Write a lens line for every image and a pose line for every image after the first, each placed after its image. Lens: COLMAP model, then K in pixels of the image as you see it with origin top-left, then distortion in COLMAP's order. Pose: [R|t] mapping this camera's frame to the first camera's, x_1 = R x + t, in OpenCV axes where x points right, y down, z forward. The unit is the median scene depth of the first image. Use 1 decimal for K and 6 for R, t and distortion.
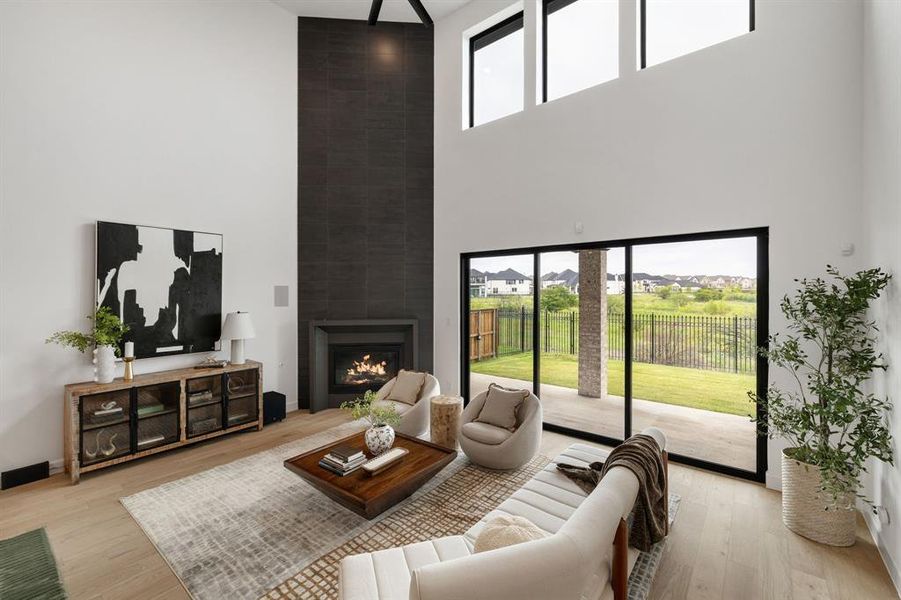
lens RADIAL K [[379.8, 0, 445.8], [0, 379.8, 292.7], [0, 0, 1]] dist [0.003376, 0.000257]
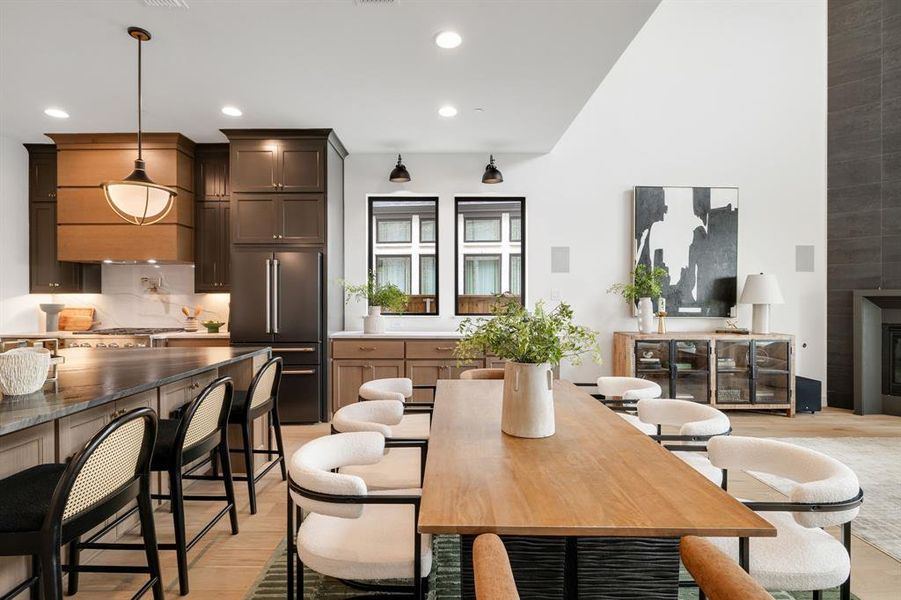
lens RADIAL K [[428.8, 0, 442.7], [0, 428.8, 297.7], [0, 0, 1]] dist [-0.005842, 0.001823]
pose [[0.632619, 0.010490, -0.774392, -0.285718], [-0.008640, 0.999942, 0.006487, 0.119323], [0.774415, 0.002587, 0.632673, -0.193058]]
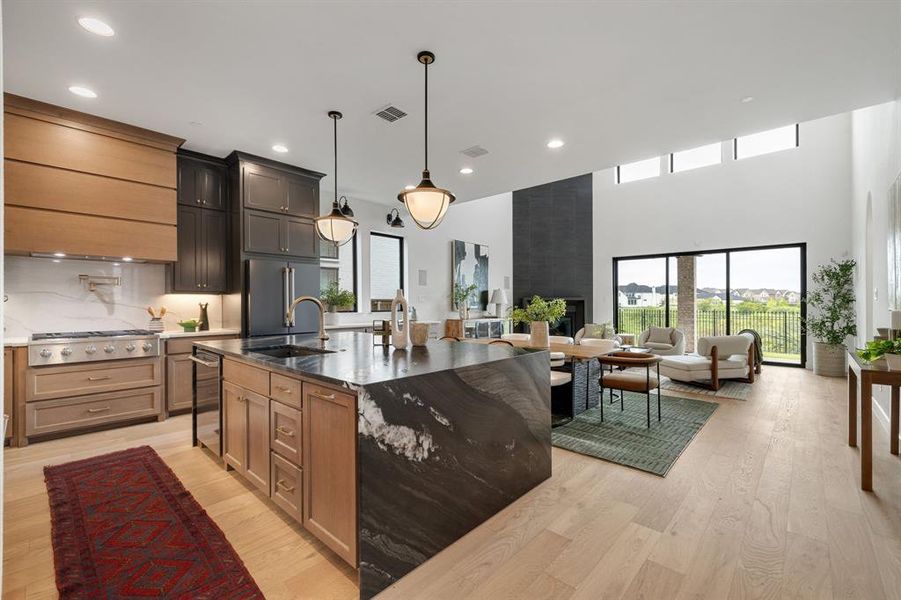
lens RADIAL K [[379.8, 0, 450.1], [0, 379.8, 298.1], [0, 0, 1]] dist [0.003376, 0.000257]
pose [[0.997904, 0.007216, -0.064304, -0.749429], [-0.008328, 0.999820, -0.017049, 0.143201], [0.064169, 0.017549, 0.997785, -0.934285]]
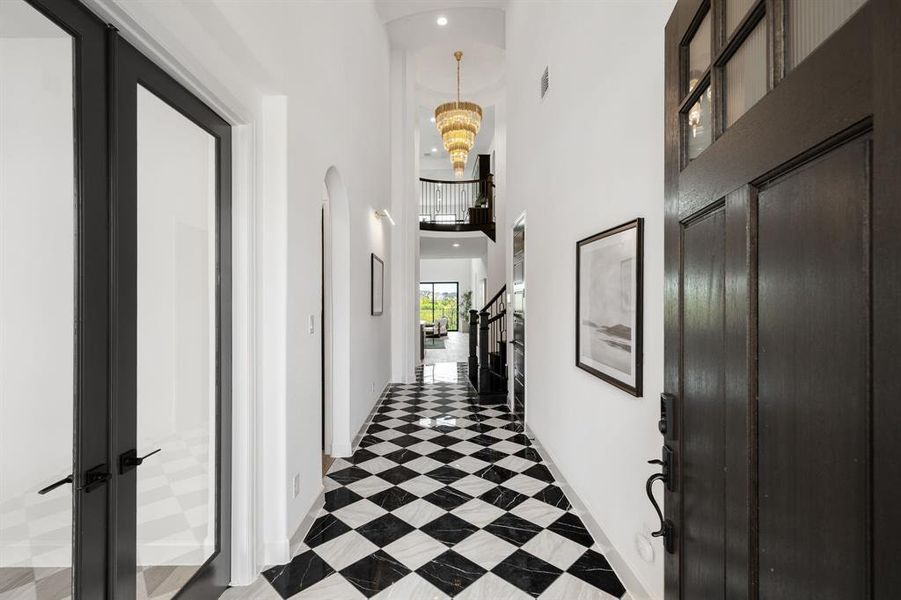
lens RADIAL K [[379.8, 0, 449.1], [0, 379.8, 301.7], [0, 0, 1]] dist [0.003376, 0.000257]
pose [[0.749444, 0.002828, 0.662062, -2.194455], [0.008138, 0.999876, -0.013483, 0.137140], [-0.662018, 0.015493, 0.749328, -2.289980]]
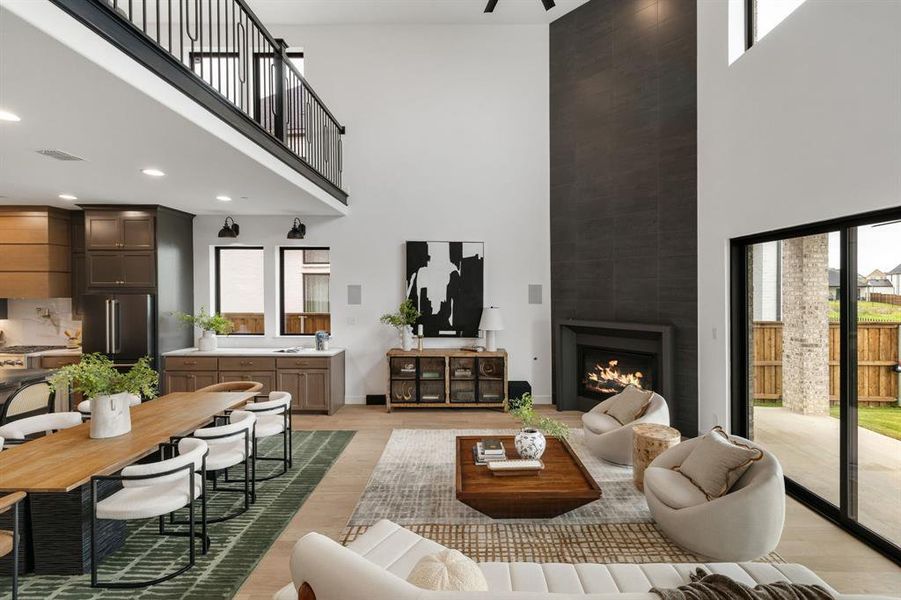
lens RADIAL K [[379.8, 0, 455.6], [0, 379.8, 296.8], [0, 0, 1]] dist [0.003376, 0.000257]
pose [[0.640106, 0.021926, -0.767974, 0.321062], [-0.011554, 0.999754, 0.018914, -0.002262], [0.768200, -0.003234, 0.640202, 0.184671]]
